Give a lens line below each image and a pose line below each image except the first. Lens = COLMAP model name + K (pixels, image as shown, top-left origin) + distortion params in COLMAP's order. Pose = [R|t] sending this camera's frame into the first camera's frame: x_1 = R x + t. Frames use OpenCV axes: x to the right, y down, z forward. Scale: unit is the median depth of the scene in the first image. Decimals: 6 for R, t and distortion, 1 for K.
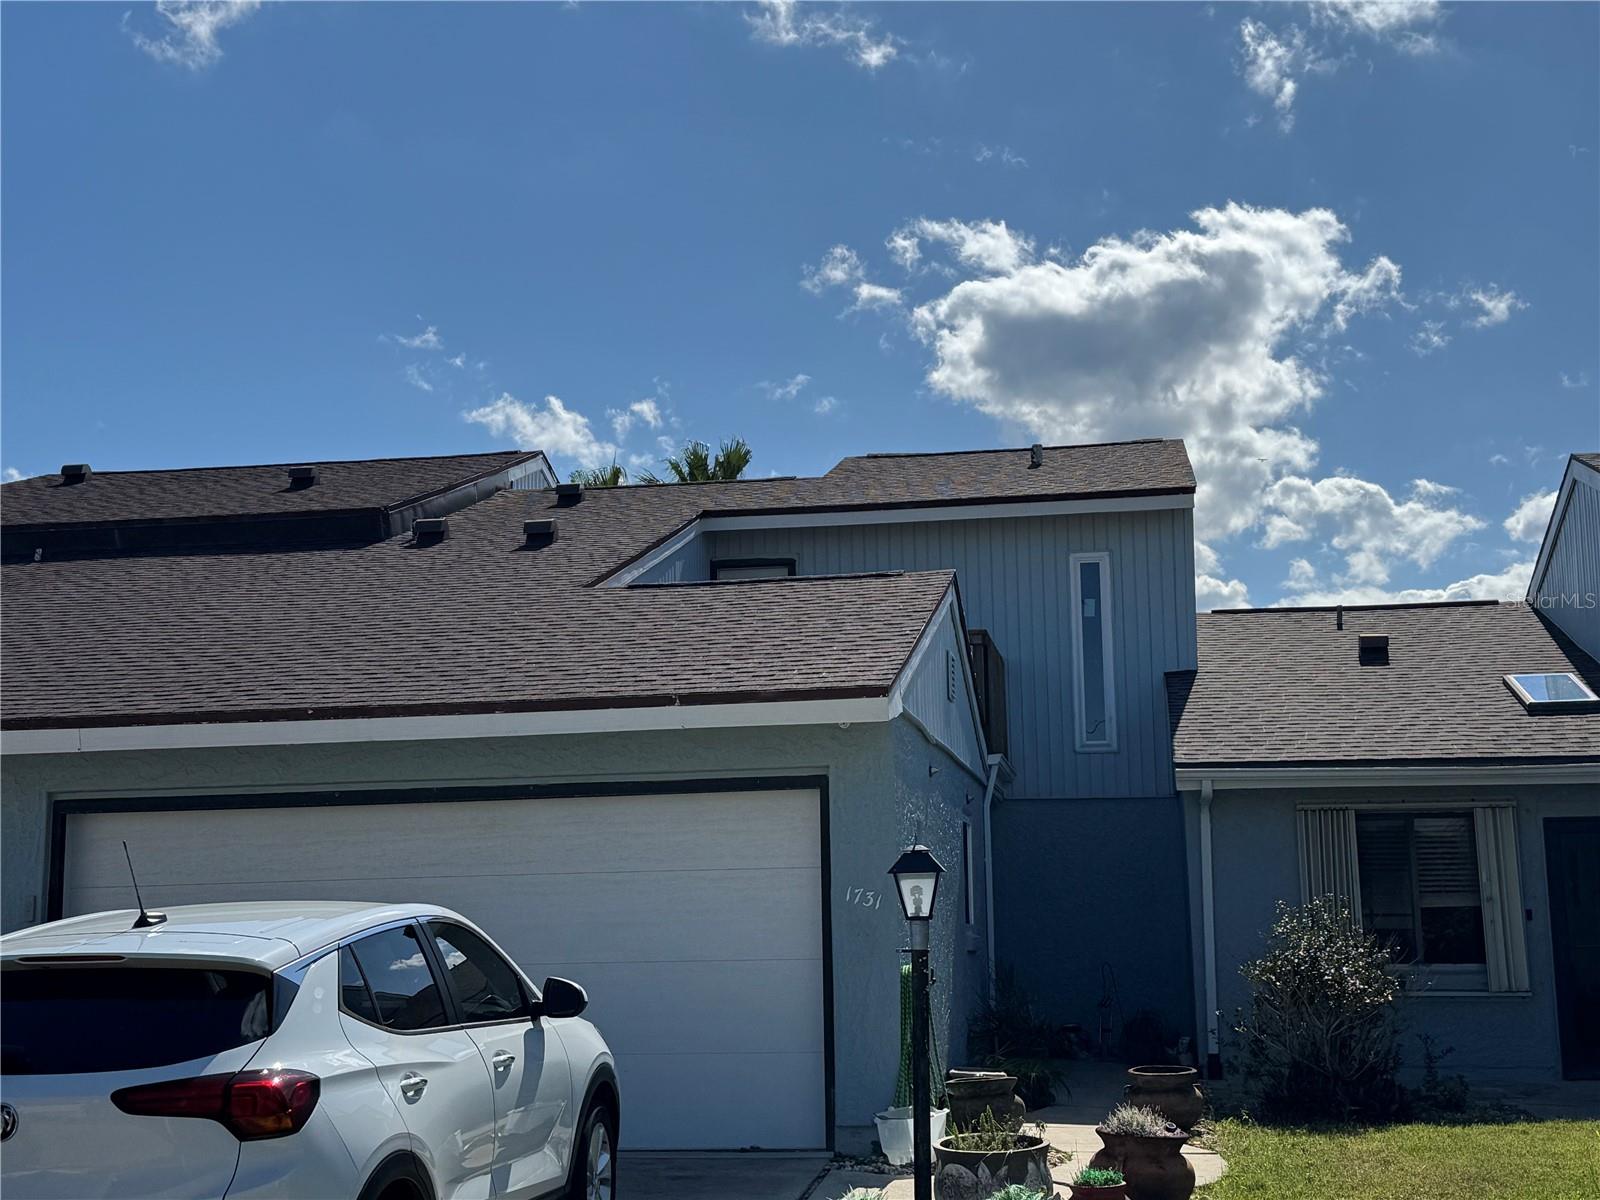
lens RADIAL K [[2121.9, 0, 779.1], [0, 2121.9, 605.3], [0, 0, 1]] dist [0.159487, -0.043871]
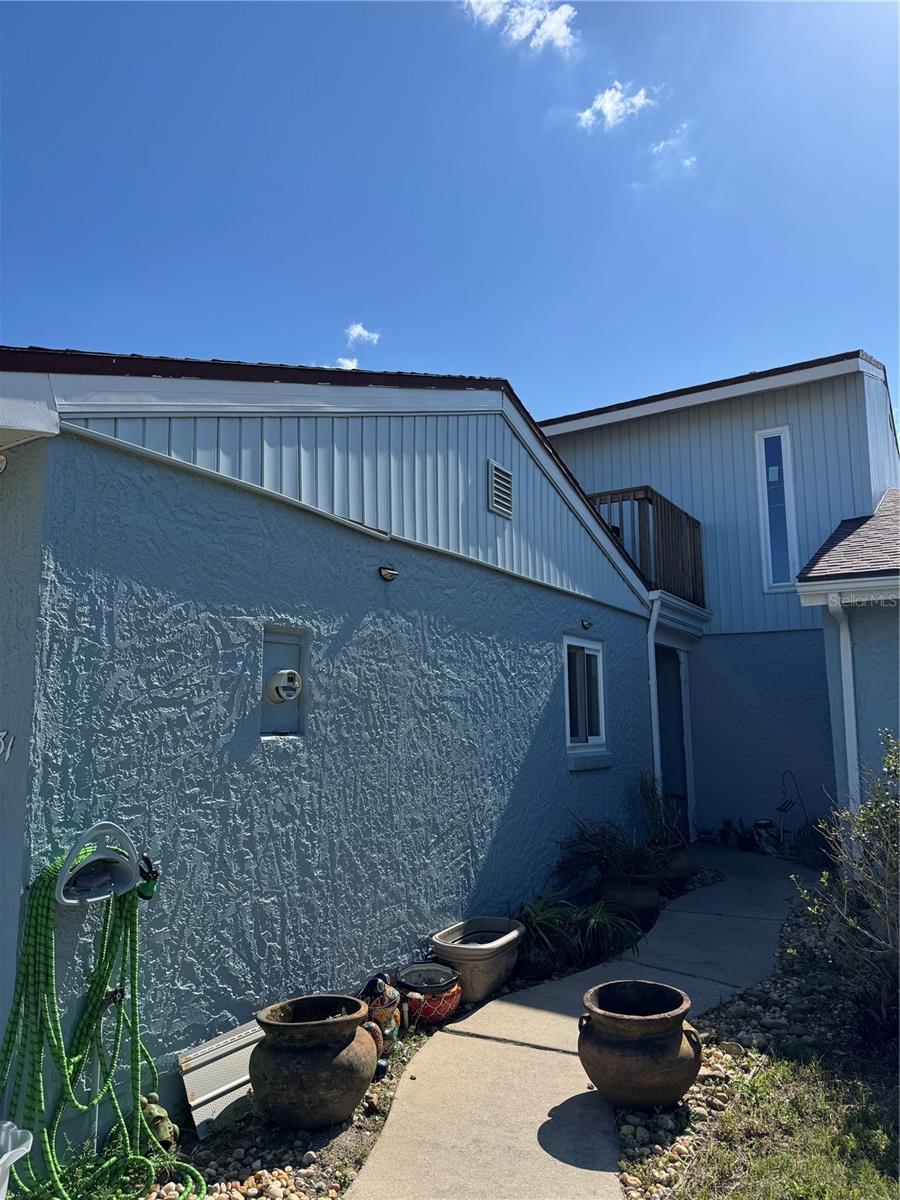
lens RADIAL K [[834.9, 0, 450.0], [0, 834.9, 600.0], [0, 0, 1]] dist [0.111080, -0.173375]
pose [[0.929754, -0.049834, -0.364792, 0.225578], [0.054529, 0.998509, 0.002572, 0.093882], [0.364120, -0.022282, 0.931085, 0.746954]]
